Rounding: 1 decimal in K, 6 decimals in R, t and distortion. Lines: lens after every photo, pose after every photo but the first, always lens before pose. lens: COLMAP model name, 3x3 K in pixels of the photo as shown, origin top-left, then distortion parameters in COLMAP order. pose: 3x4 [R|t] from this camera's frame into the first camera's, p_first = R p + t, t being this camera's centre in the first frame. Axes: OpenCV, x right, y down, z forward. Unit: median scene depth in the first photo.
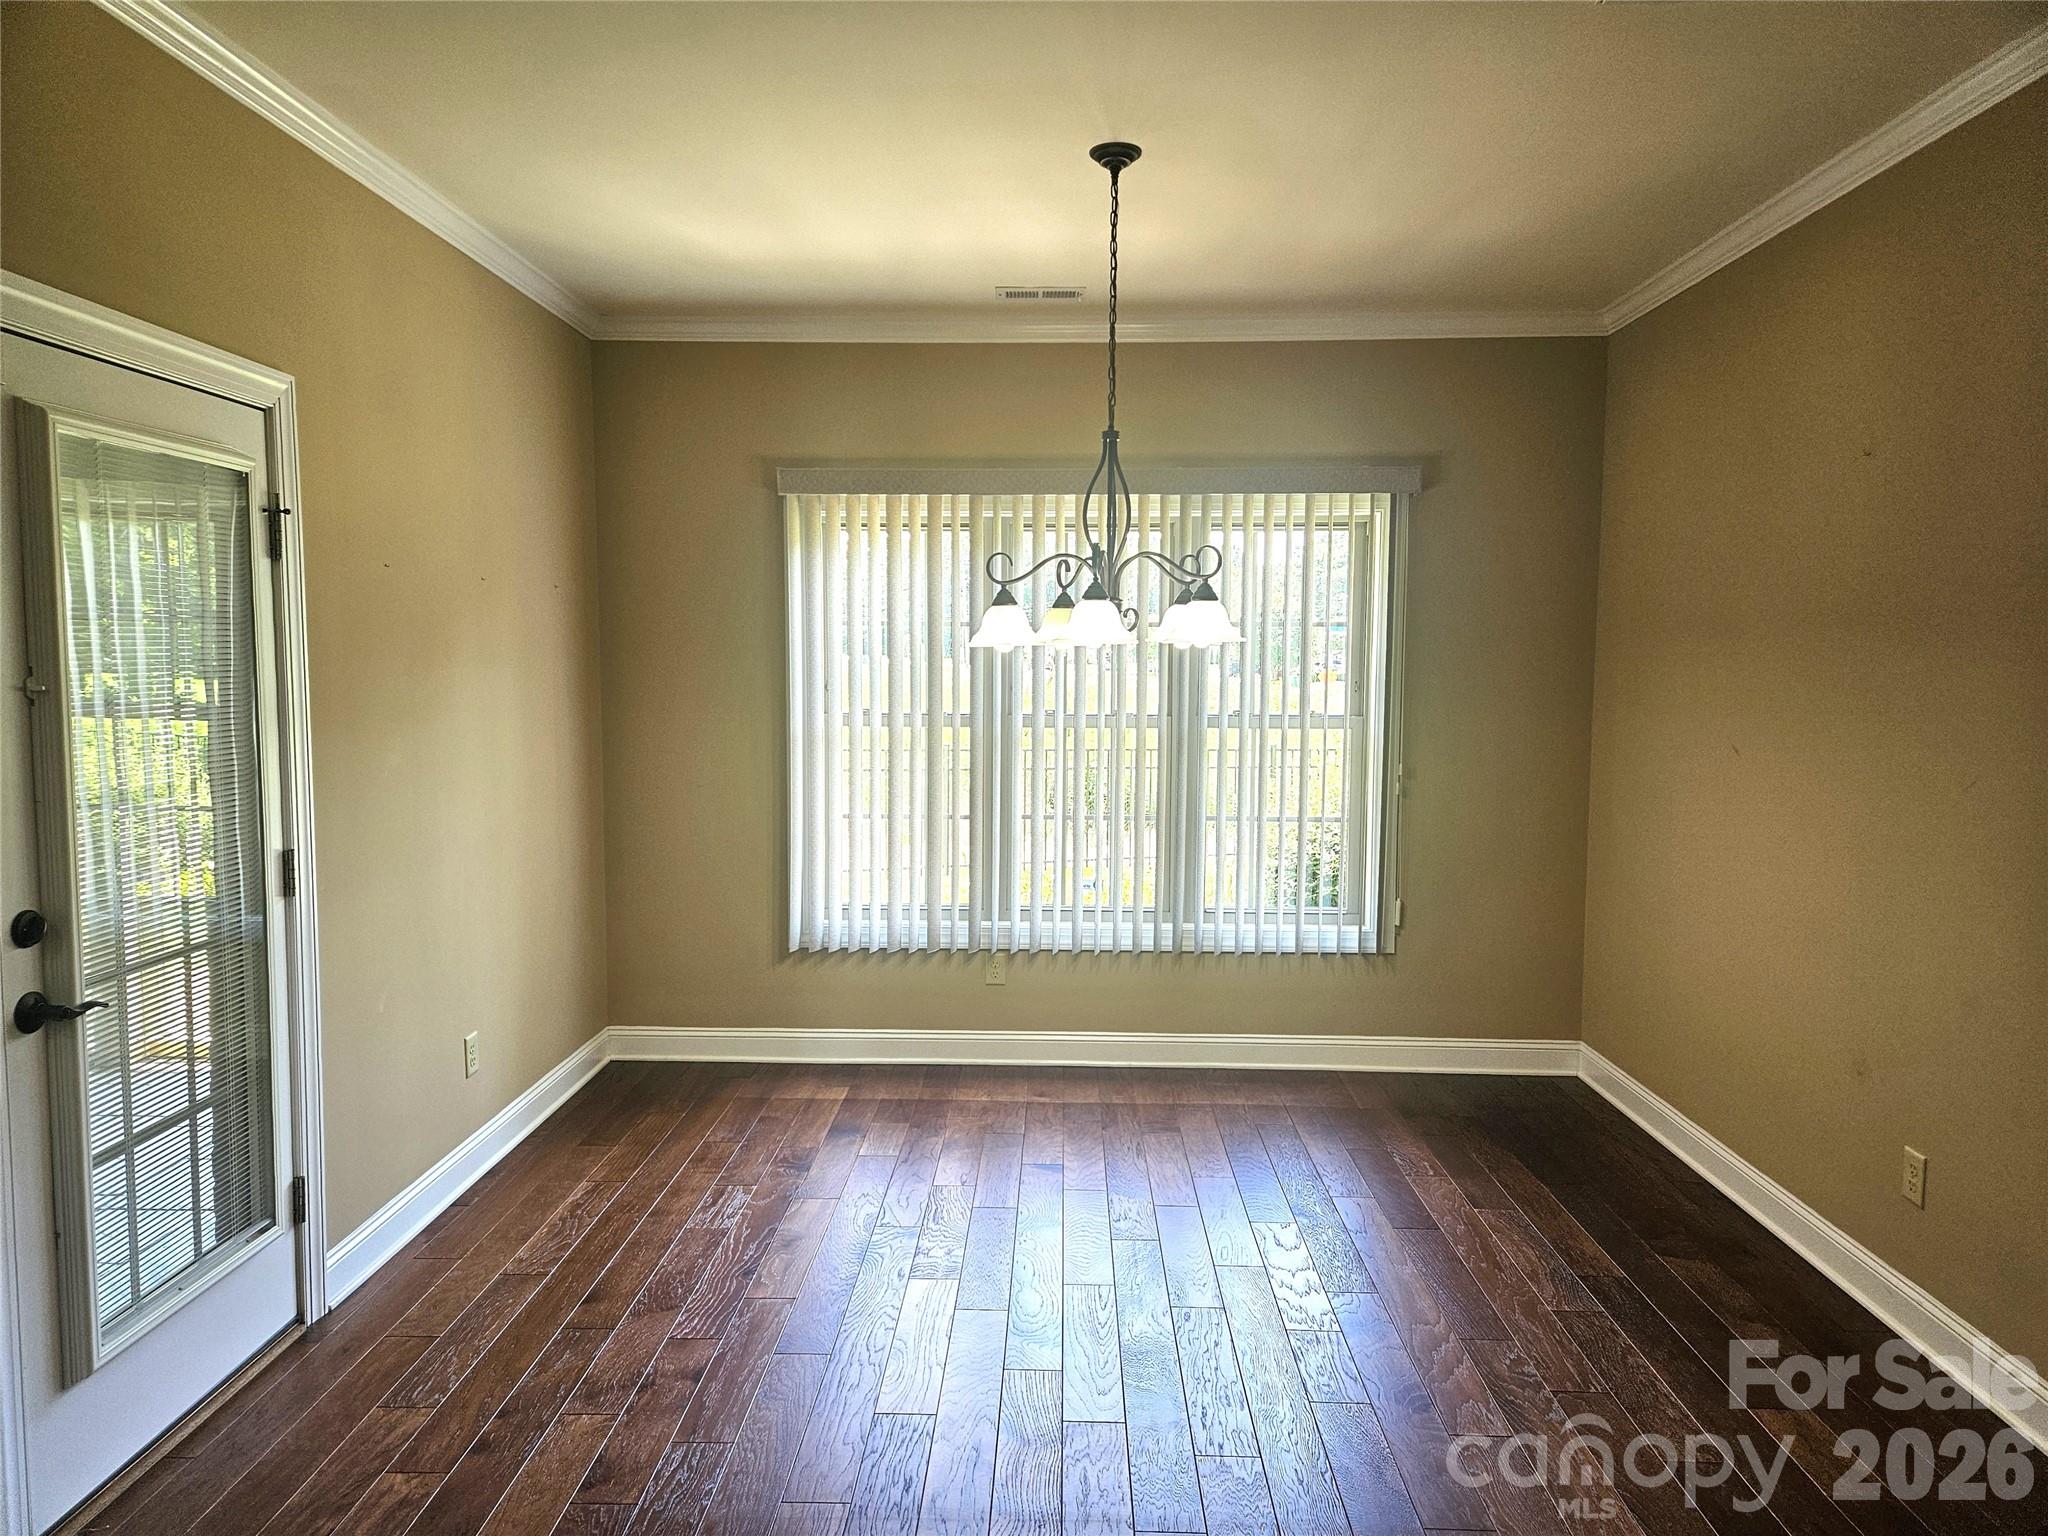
lens RADIAL K [[1379.0, 0, 1015.0], [0, 1379.0, 778.0], [0, 0, 1]] dist [0.075259, -0.051656]
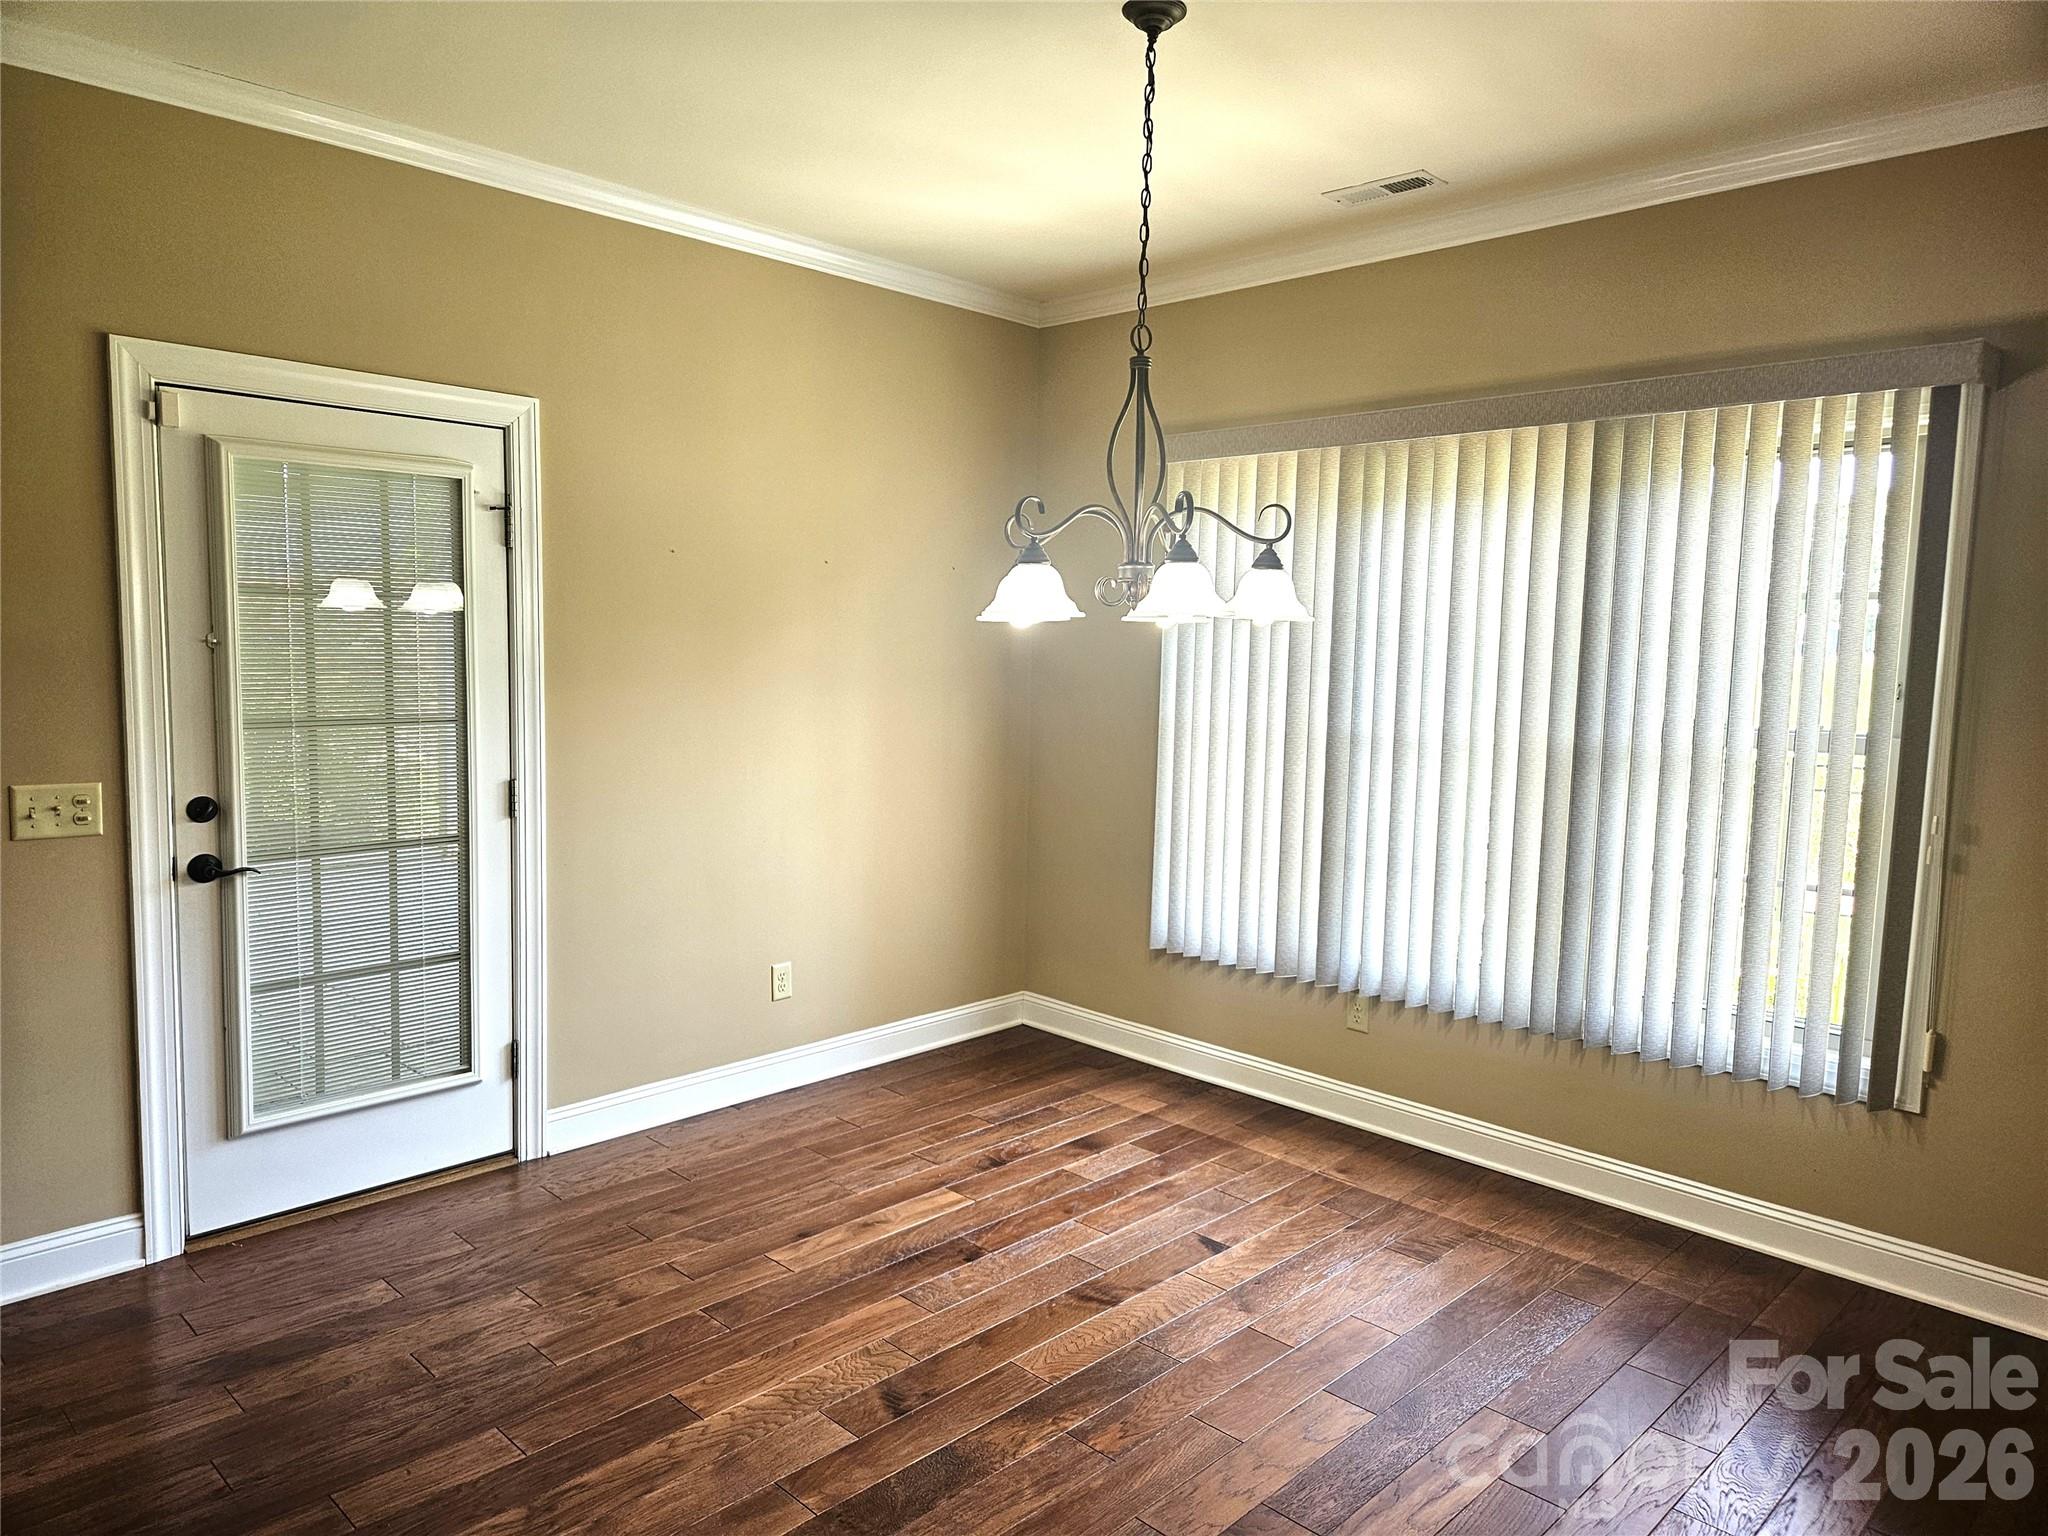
lens RADIAL K [[1379.0, 0, 1022.3], [0, 1379.0, 765.0], [0, 0, 1]] dist [0.075259, -0.051656]
pose [[0.726424, 0.075278, -0.683112, 0.471423], [-0.076469, 0.996664, 0.028513, -0.022368], [0.682980, 0.031525, 0.729757, 0.285550]]
